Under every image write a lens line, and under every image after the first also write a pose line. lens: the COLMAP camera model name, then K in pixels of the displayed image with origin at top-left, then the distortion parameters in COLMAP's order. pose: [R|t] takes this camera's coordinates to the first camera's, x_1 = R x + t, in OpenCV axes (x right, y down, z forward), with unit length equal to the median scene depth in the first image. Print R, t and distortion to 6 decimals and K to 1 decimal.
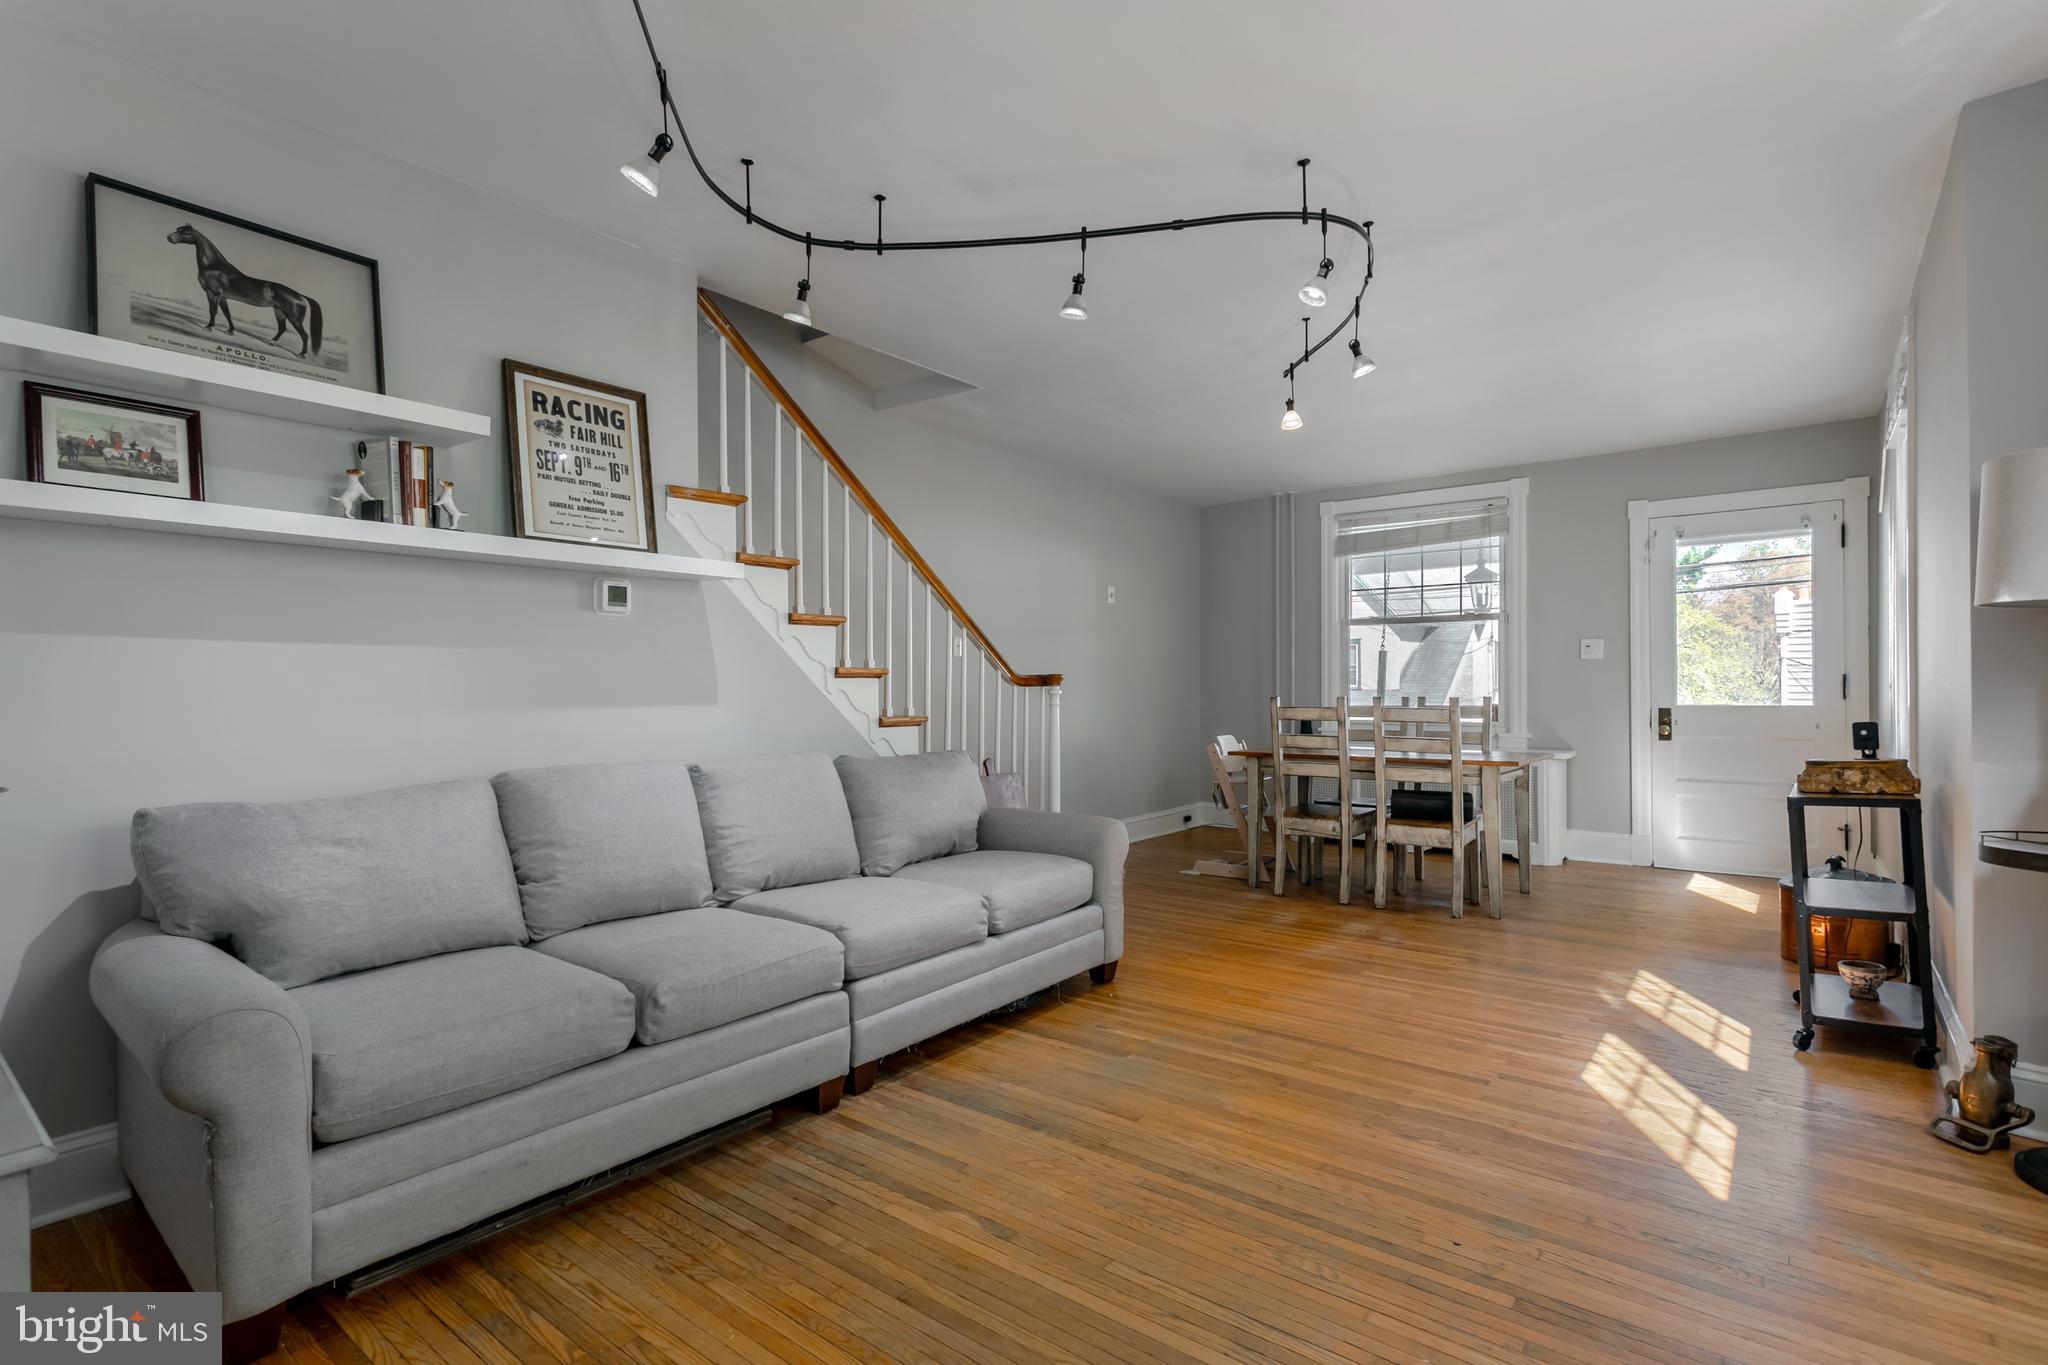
lens RADIAL K [[962.8, 0, 1024.0], [0, 962.8, 682.5], [0, 0, 1]] dist [-0.000262, 0.000166]
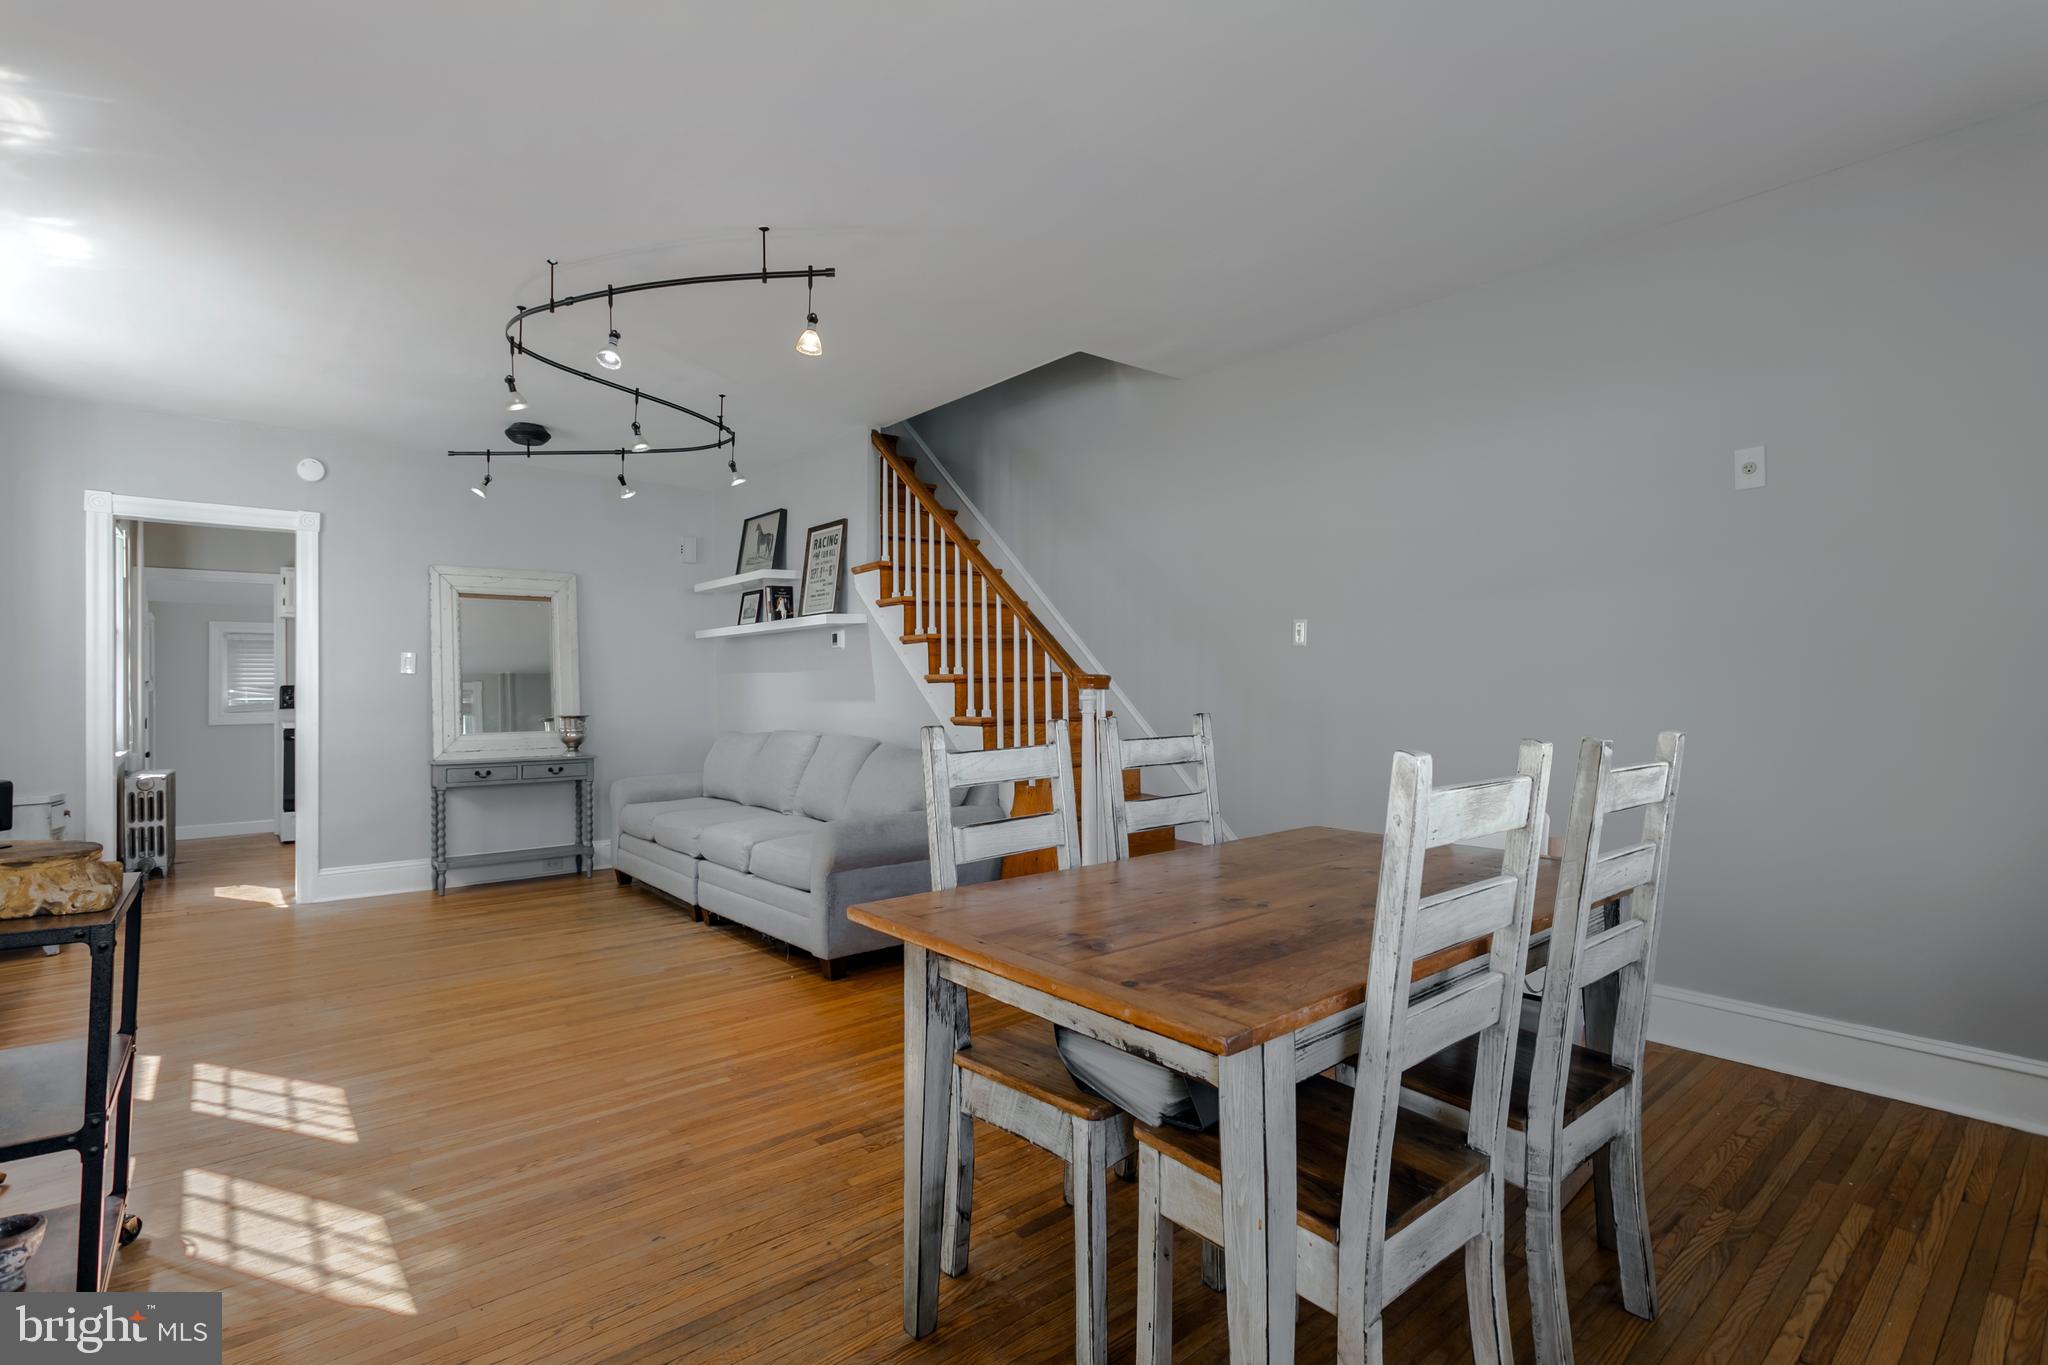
lens RADIAL K [[968.7, 0, 967.4], [0, 968.7, 686.5], [0, 0, 1]] dist [0.002874, 0.000589]
pose [[-0.229611, -0.006665, -0.973260, 1.186816], [0.005887, 0.999949, -0.008237, 0.012898], [0.973265, -0.007621, -0.229560, 1.555058]]
